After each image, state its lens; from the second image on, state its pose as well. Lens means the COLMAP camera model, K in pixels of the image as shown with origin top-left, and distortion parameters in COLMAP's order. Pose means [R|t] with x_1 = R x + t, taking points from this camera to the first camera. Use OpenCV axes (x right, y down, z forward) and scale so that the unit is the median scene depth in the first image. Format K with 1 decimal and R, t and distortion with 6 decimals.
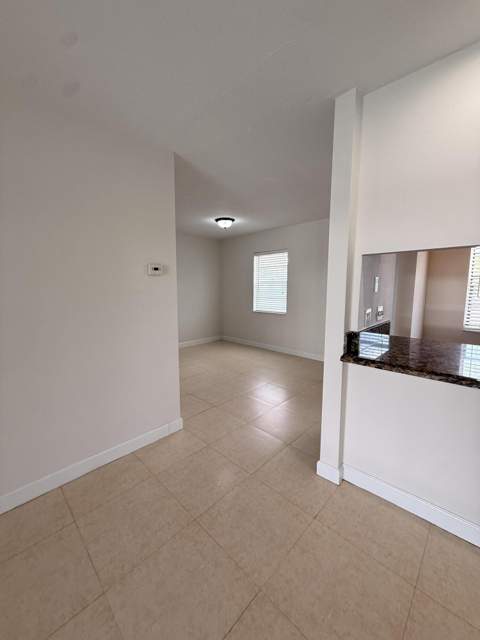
lens RADIAL K [[256.9, 0, 240.1], [0, 256.9, 318.3], [0, 0, 1]] dist [0.001615, 0.000067]
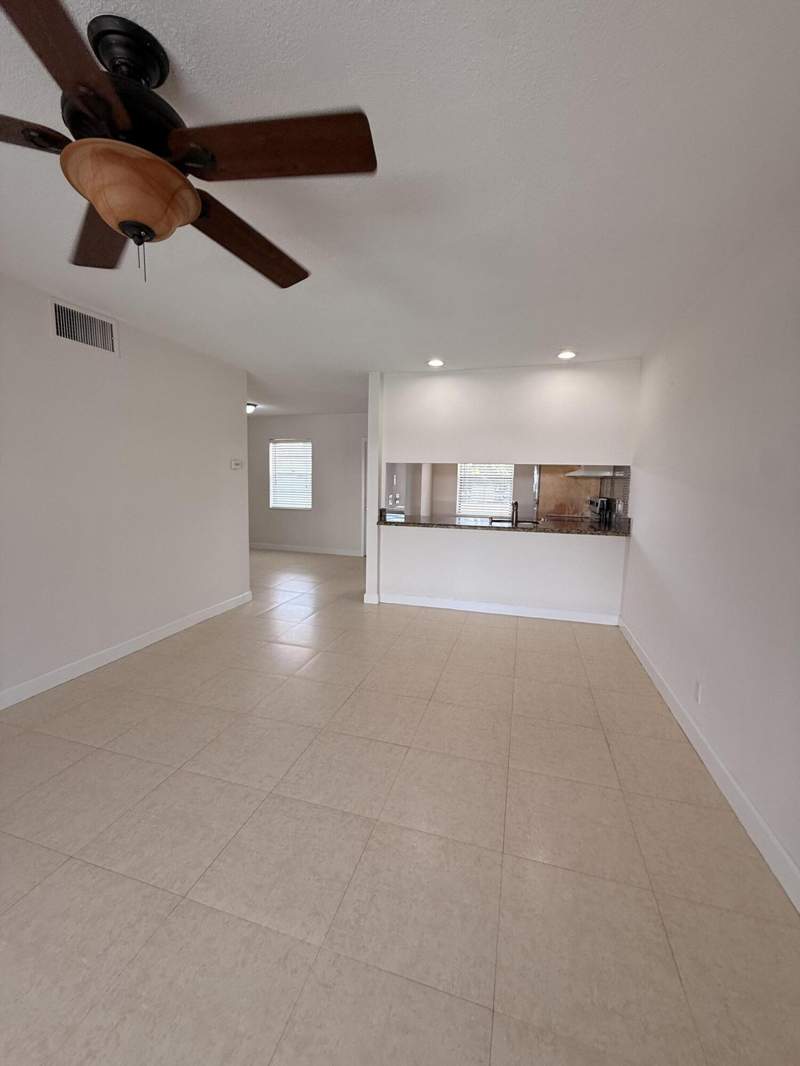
lens RADIAL K [[428.0, 0, 399.8], [0, 428.0, 532.4], [0, 0, 1]] dist [0.001615, 0.000067]
pose [[0.888187, -0.033695, 0.458245, -0.514182], [0.032897, 0.999411, 0.009725, 0.126805], [-0.458303, 0.006437, 0.888773, -1.056031]]
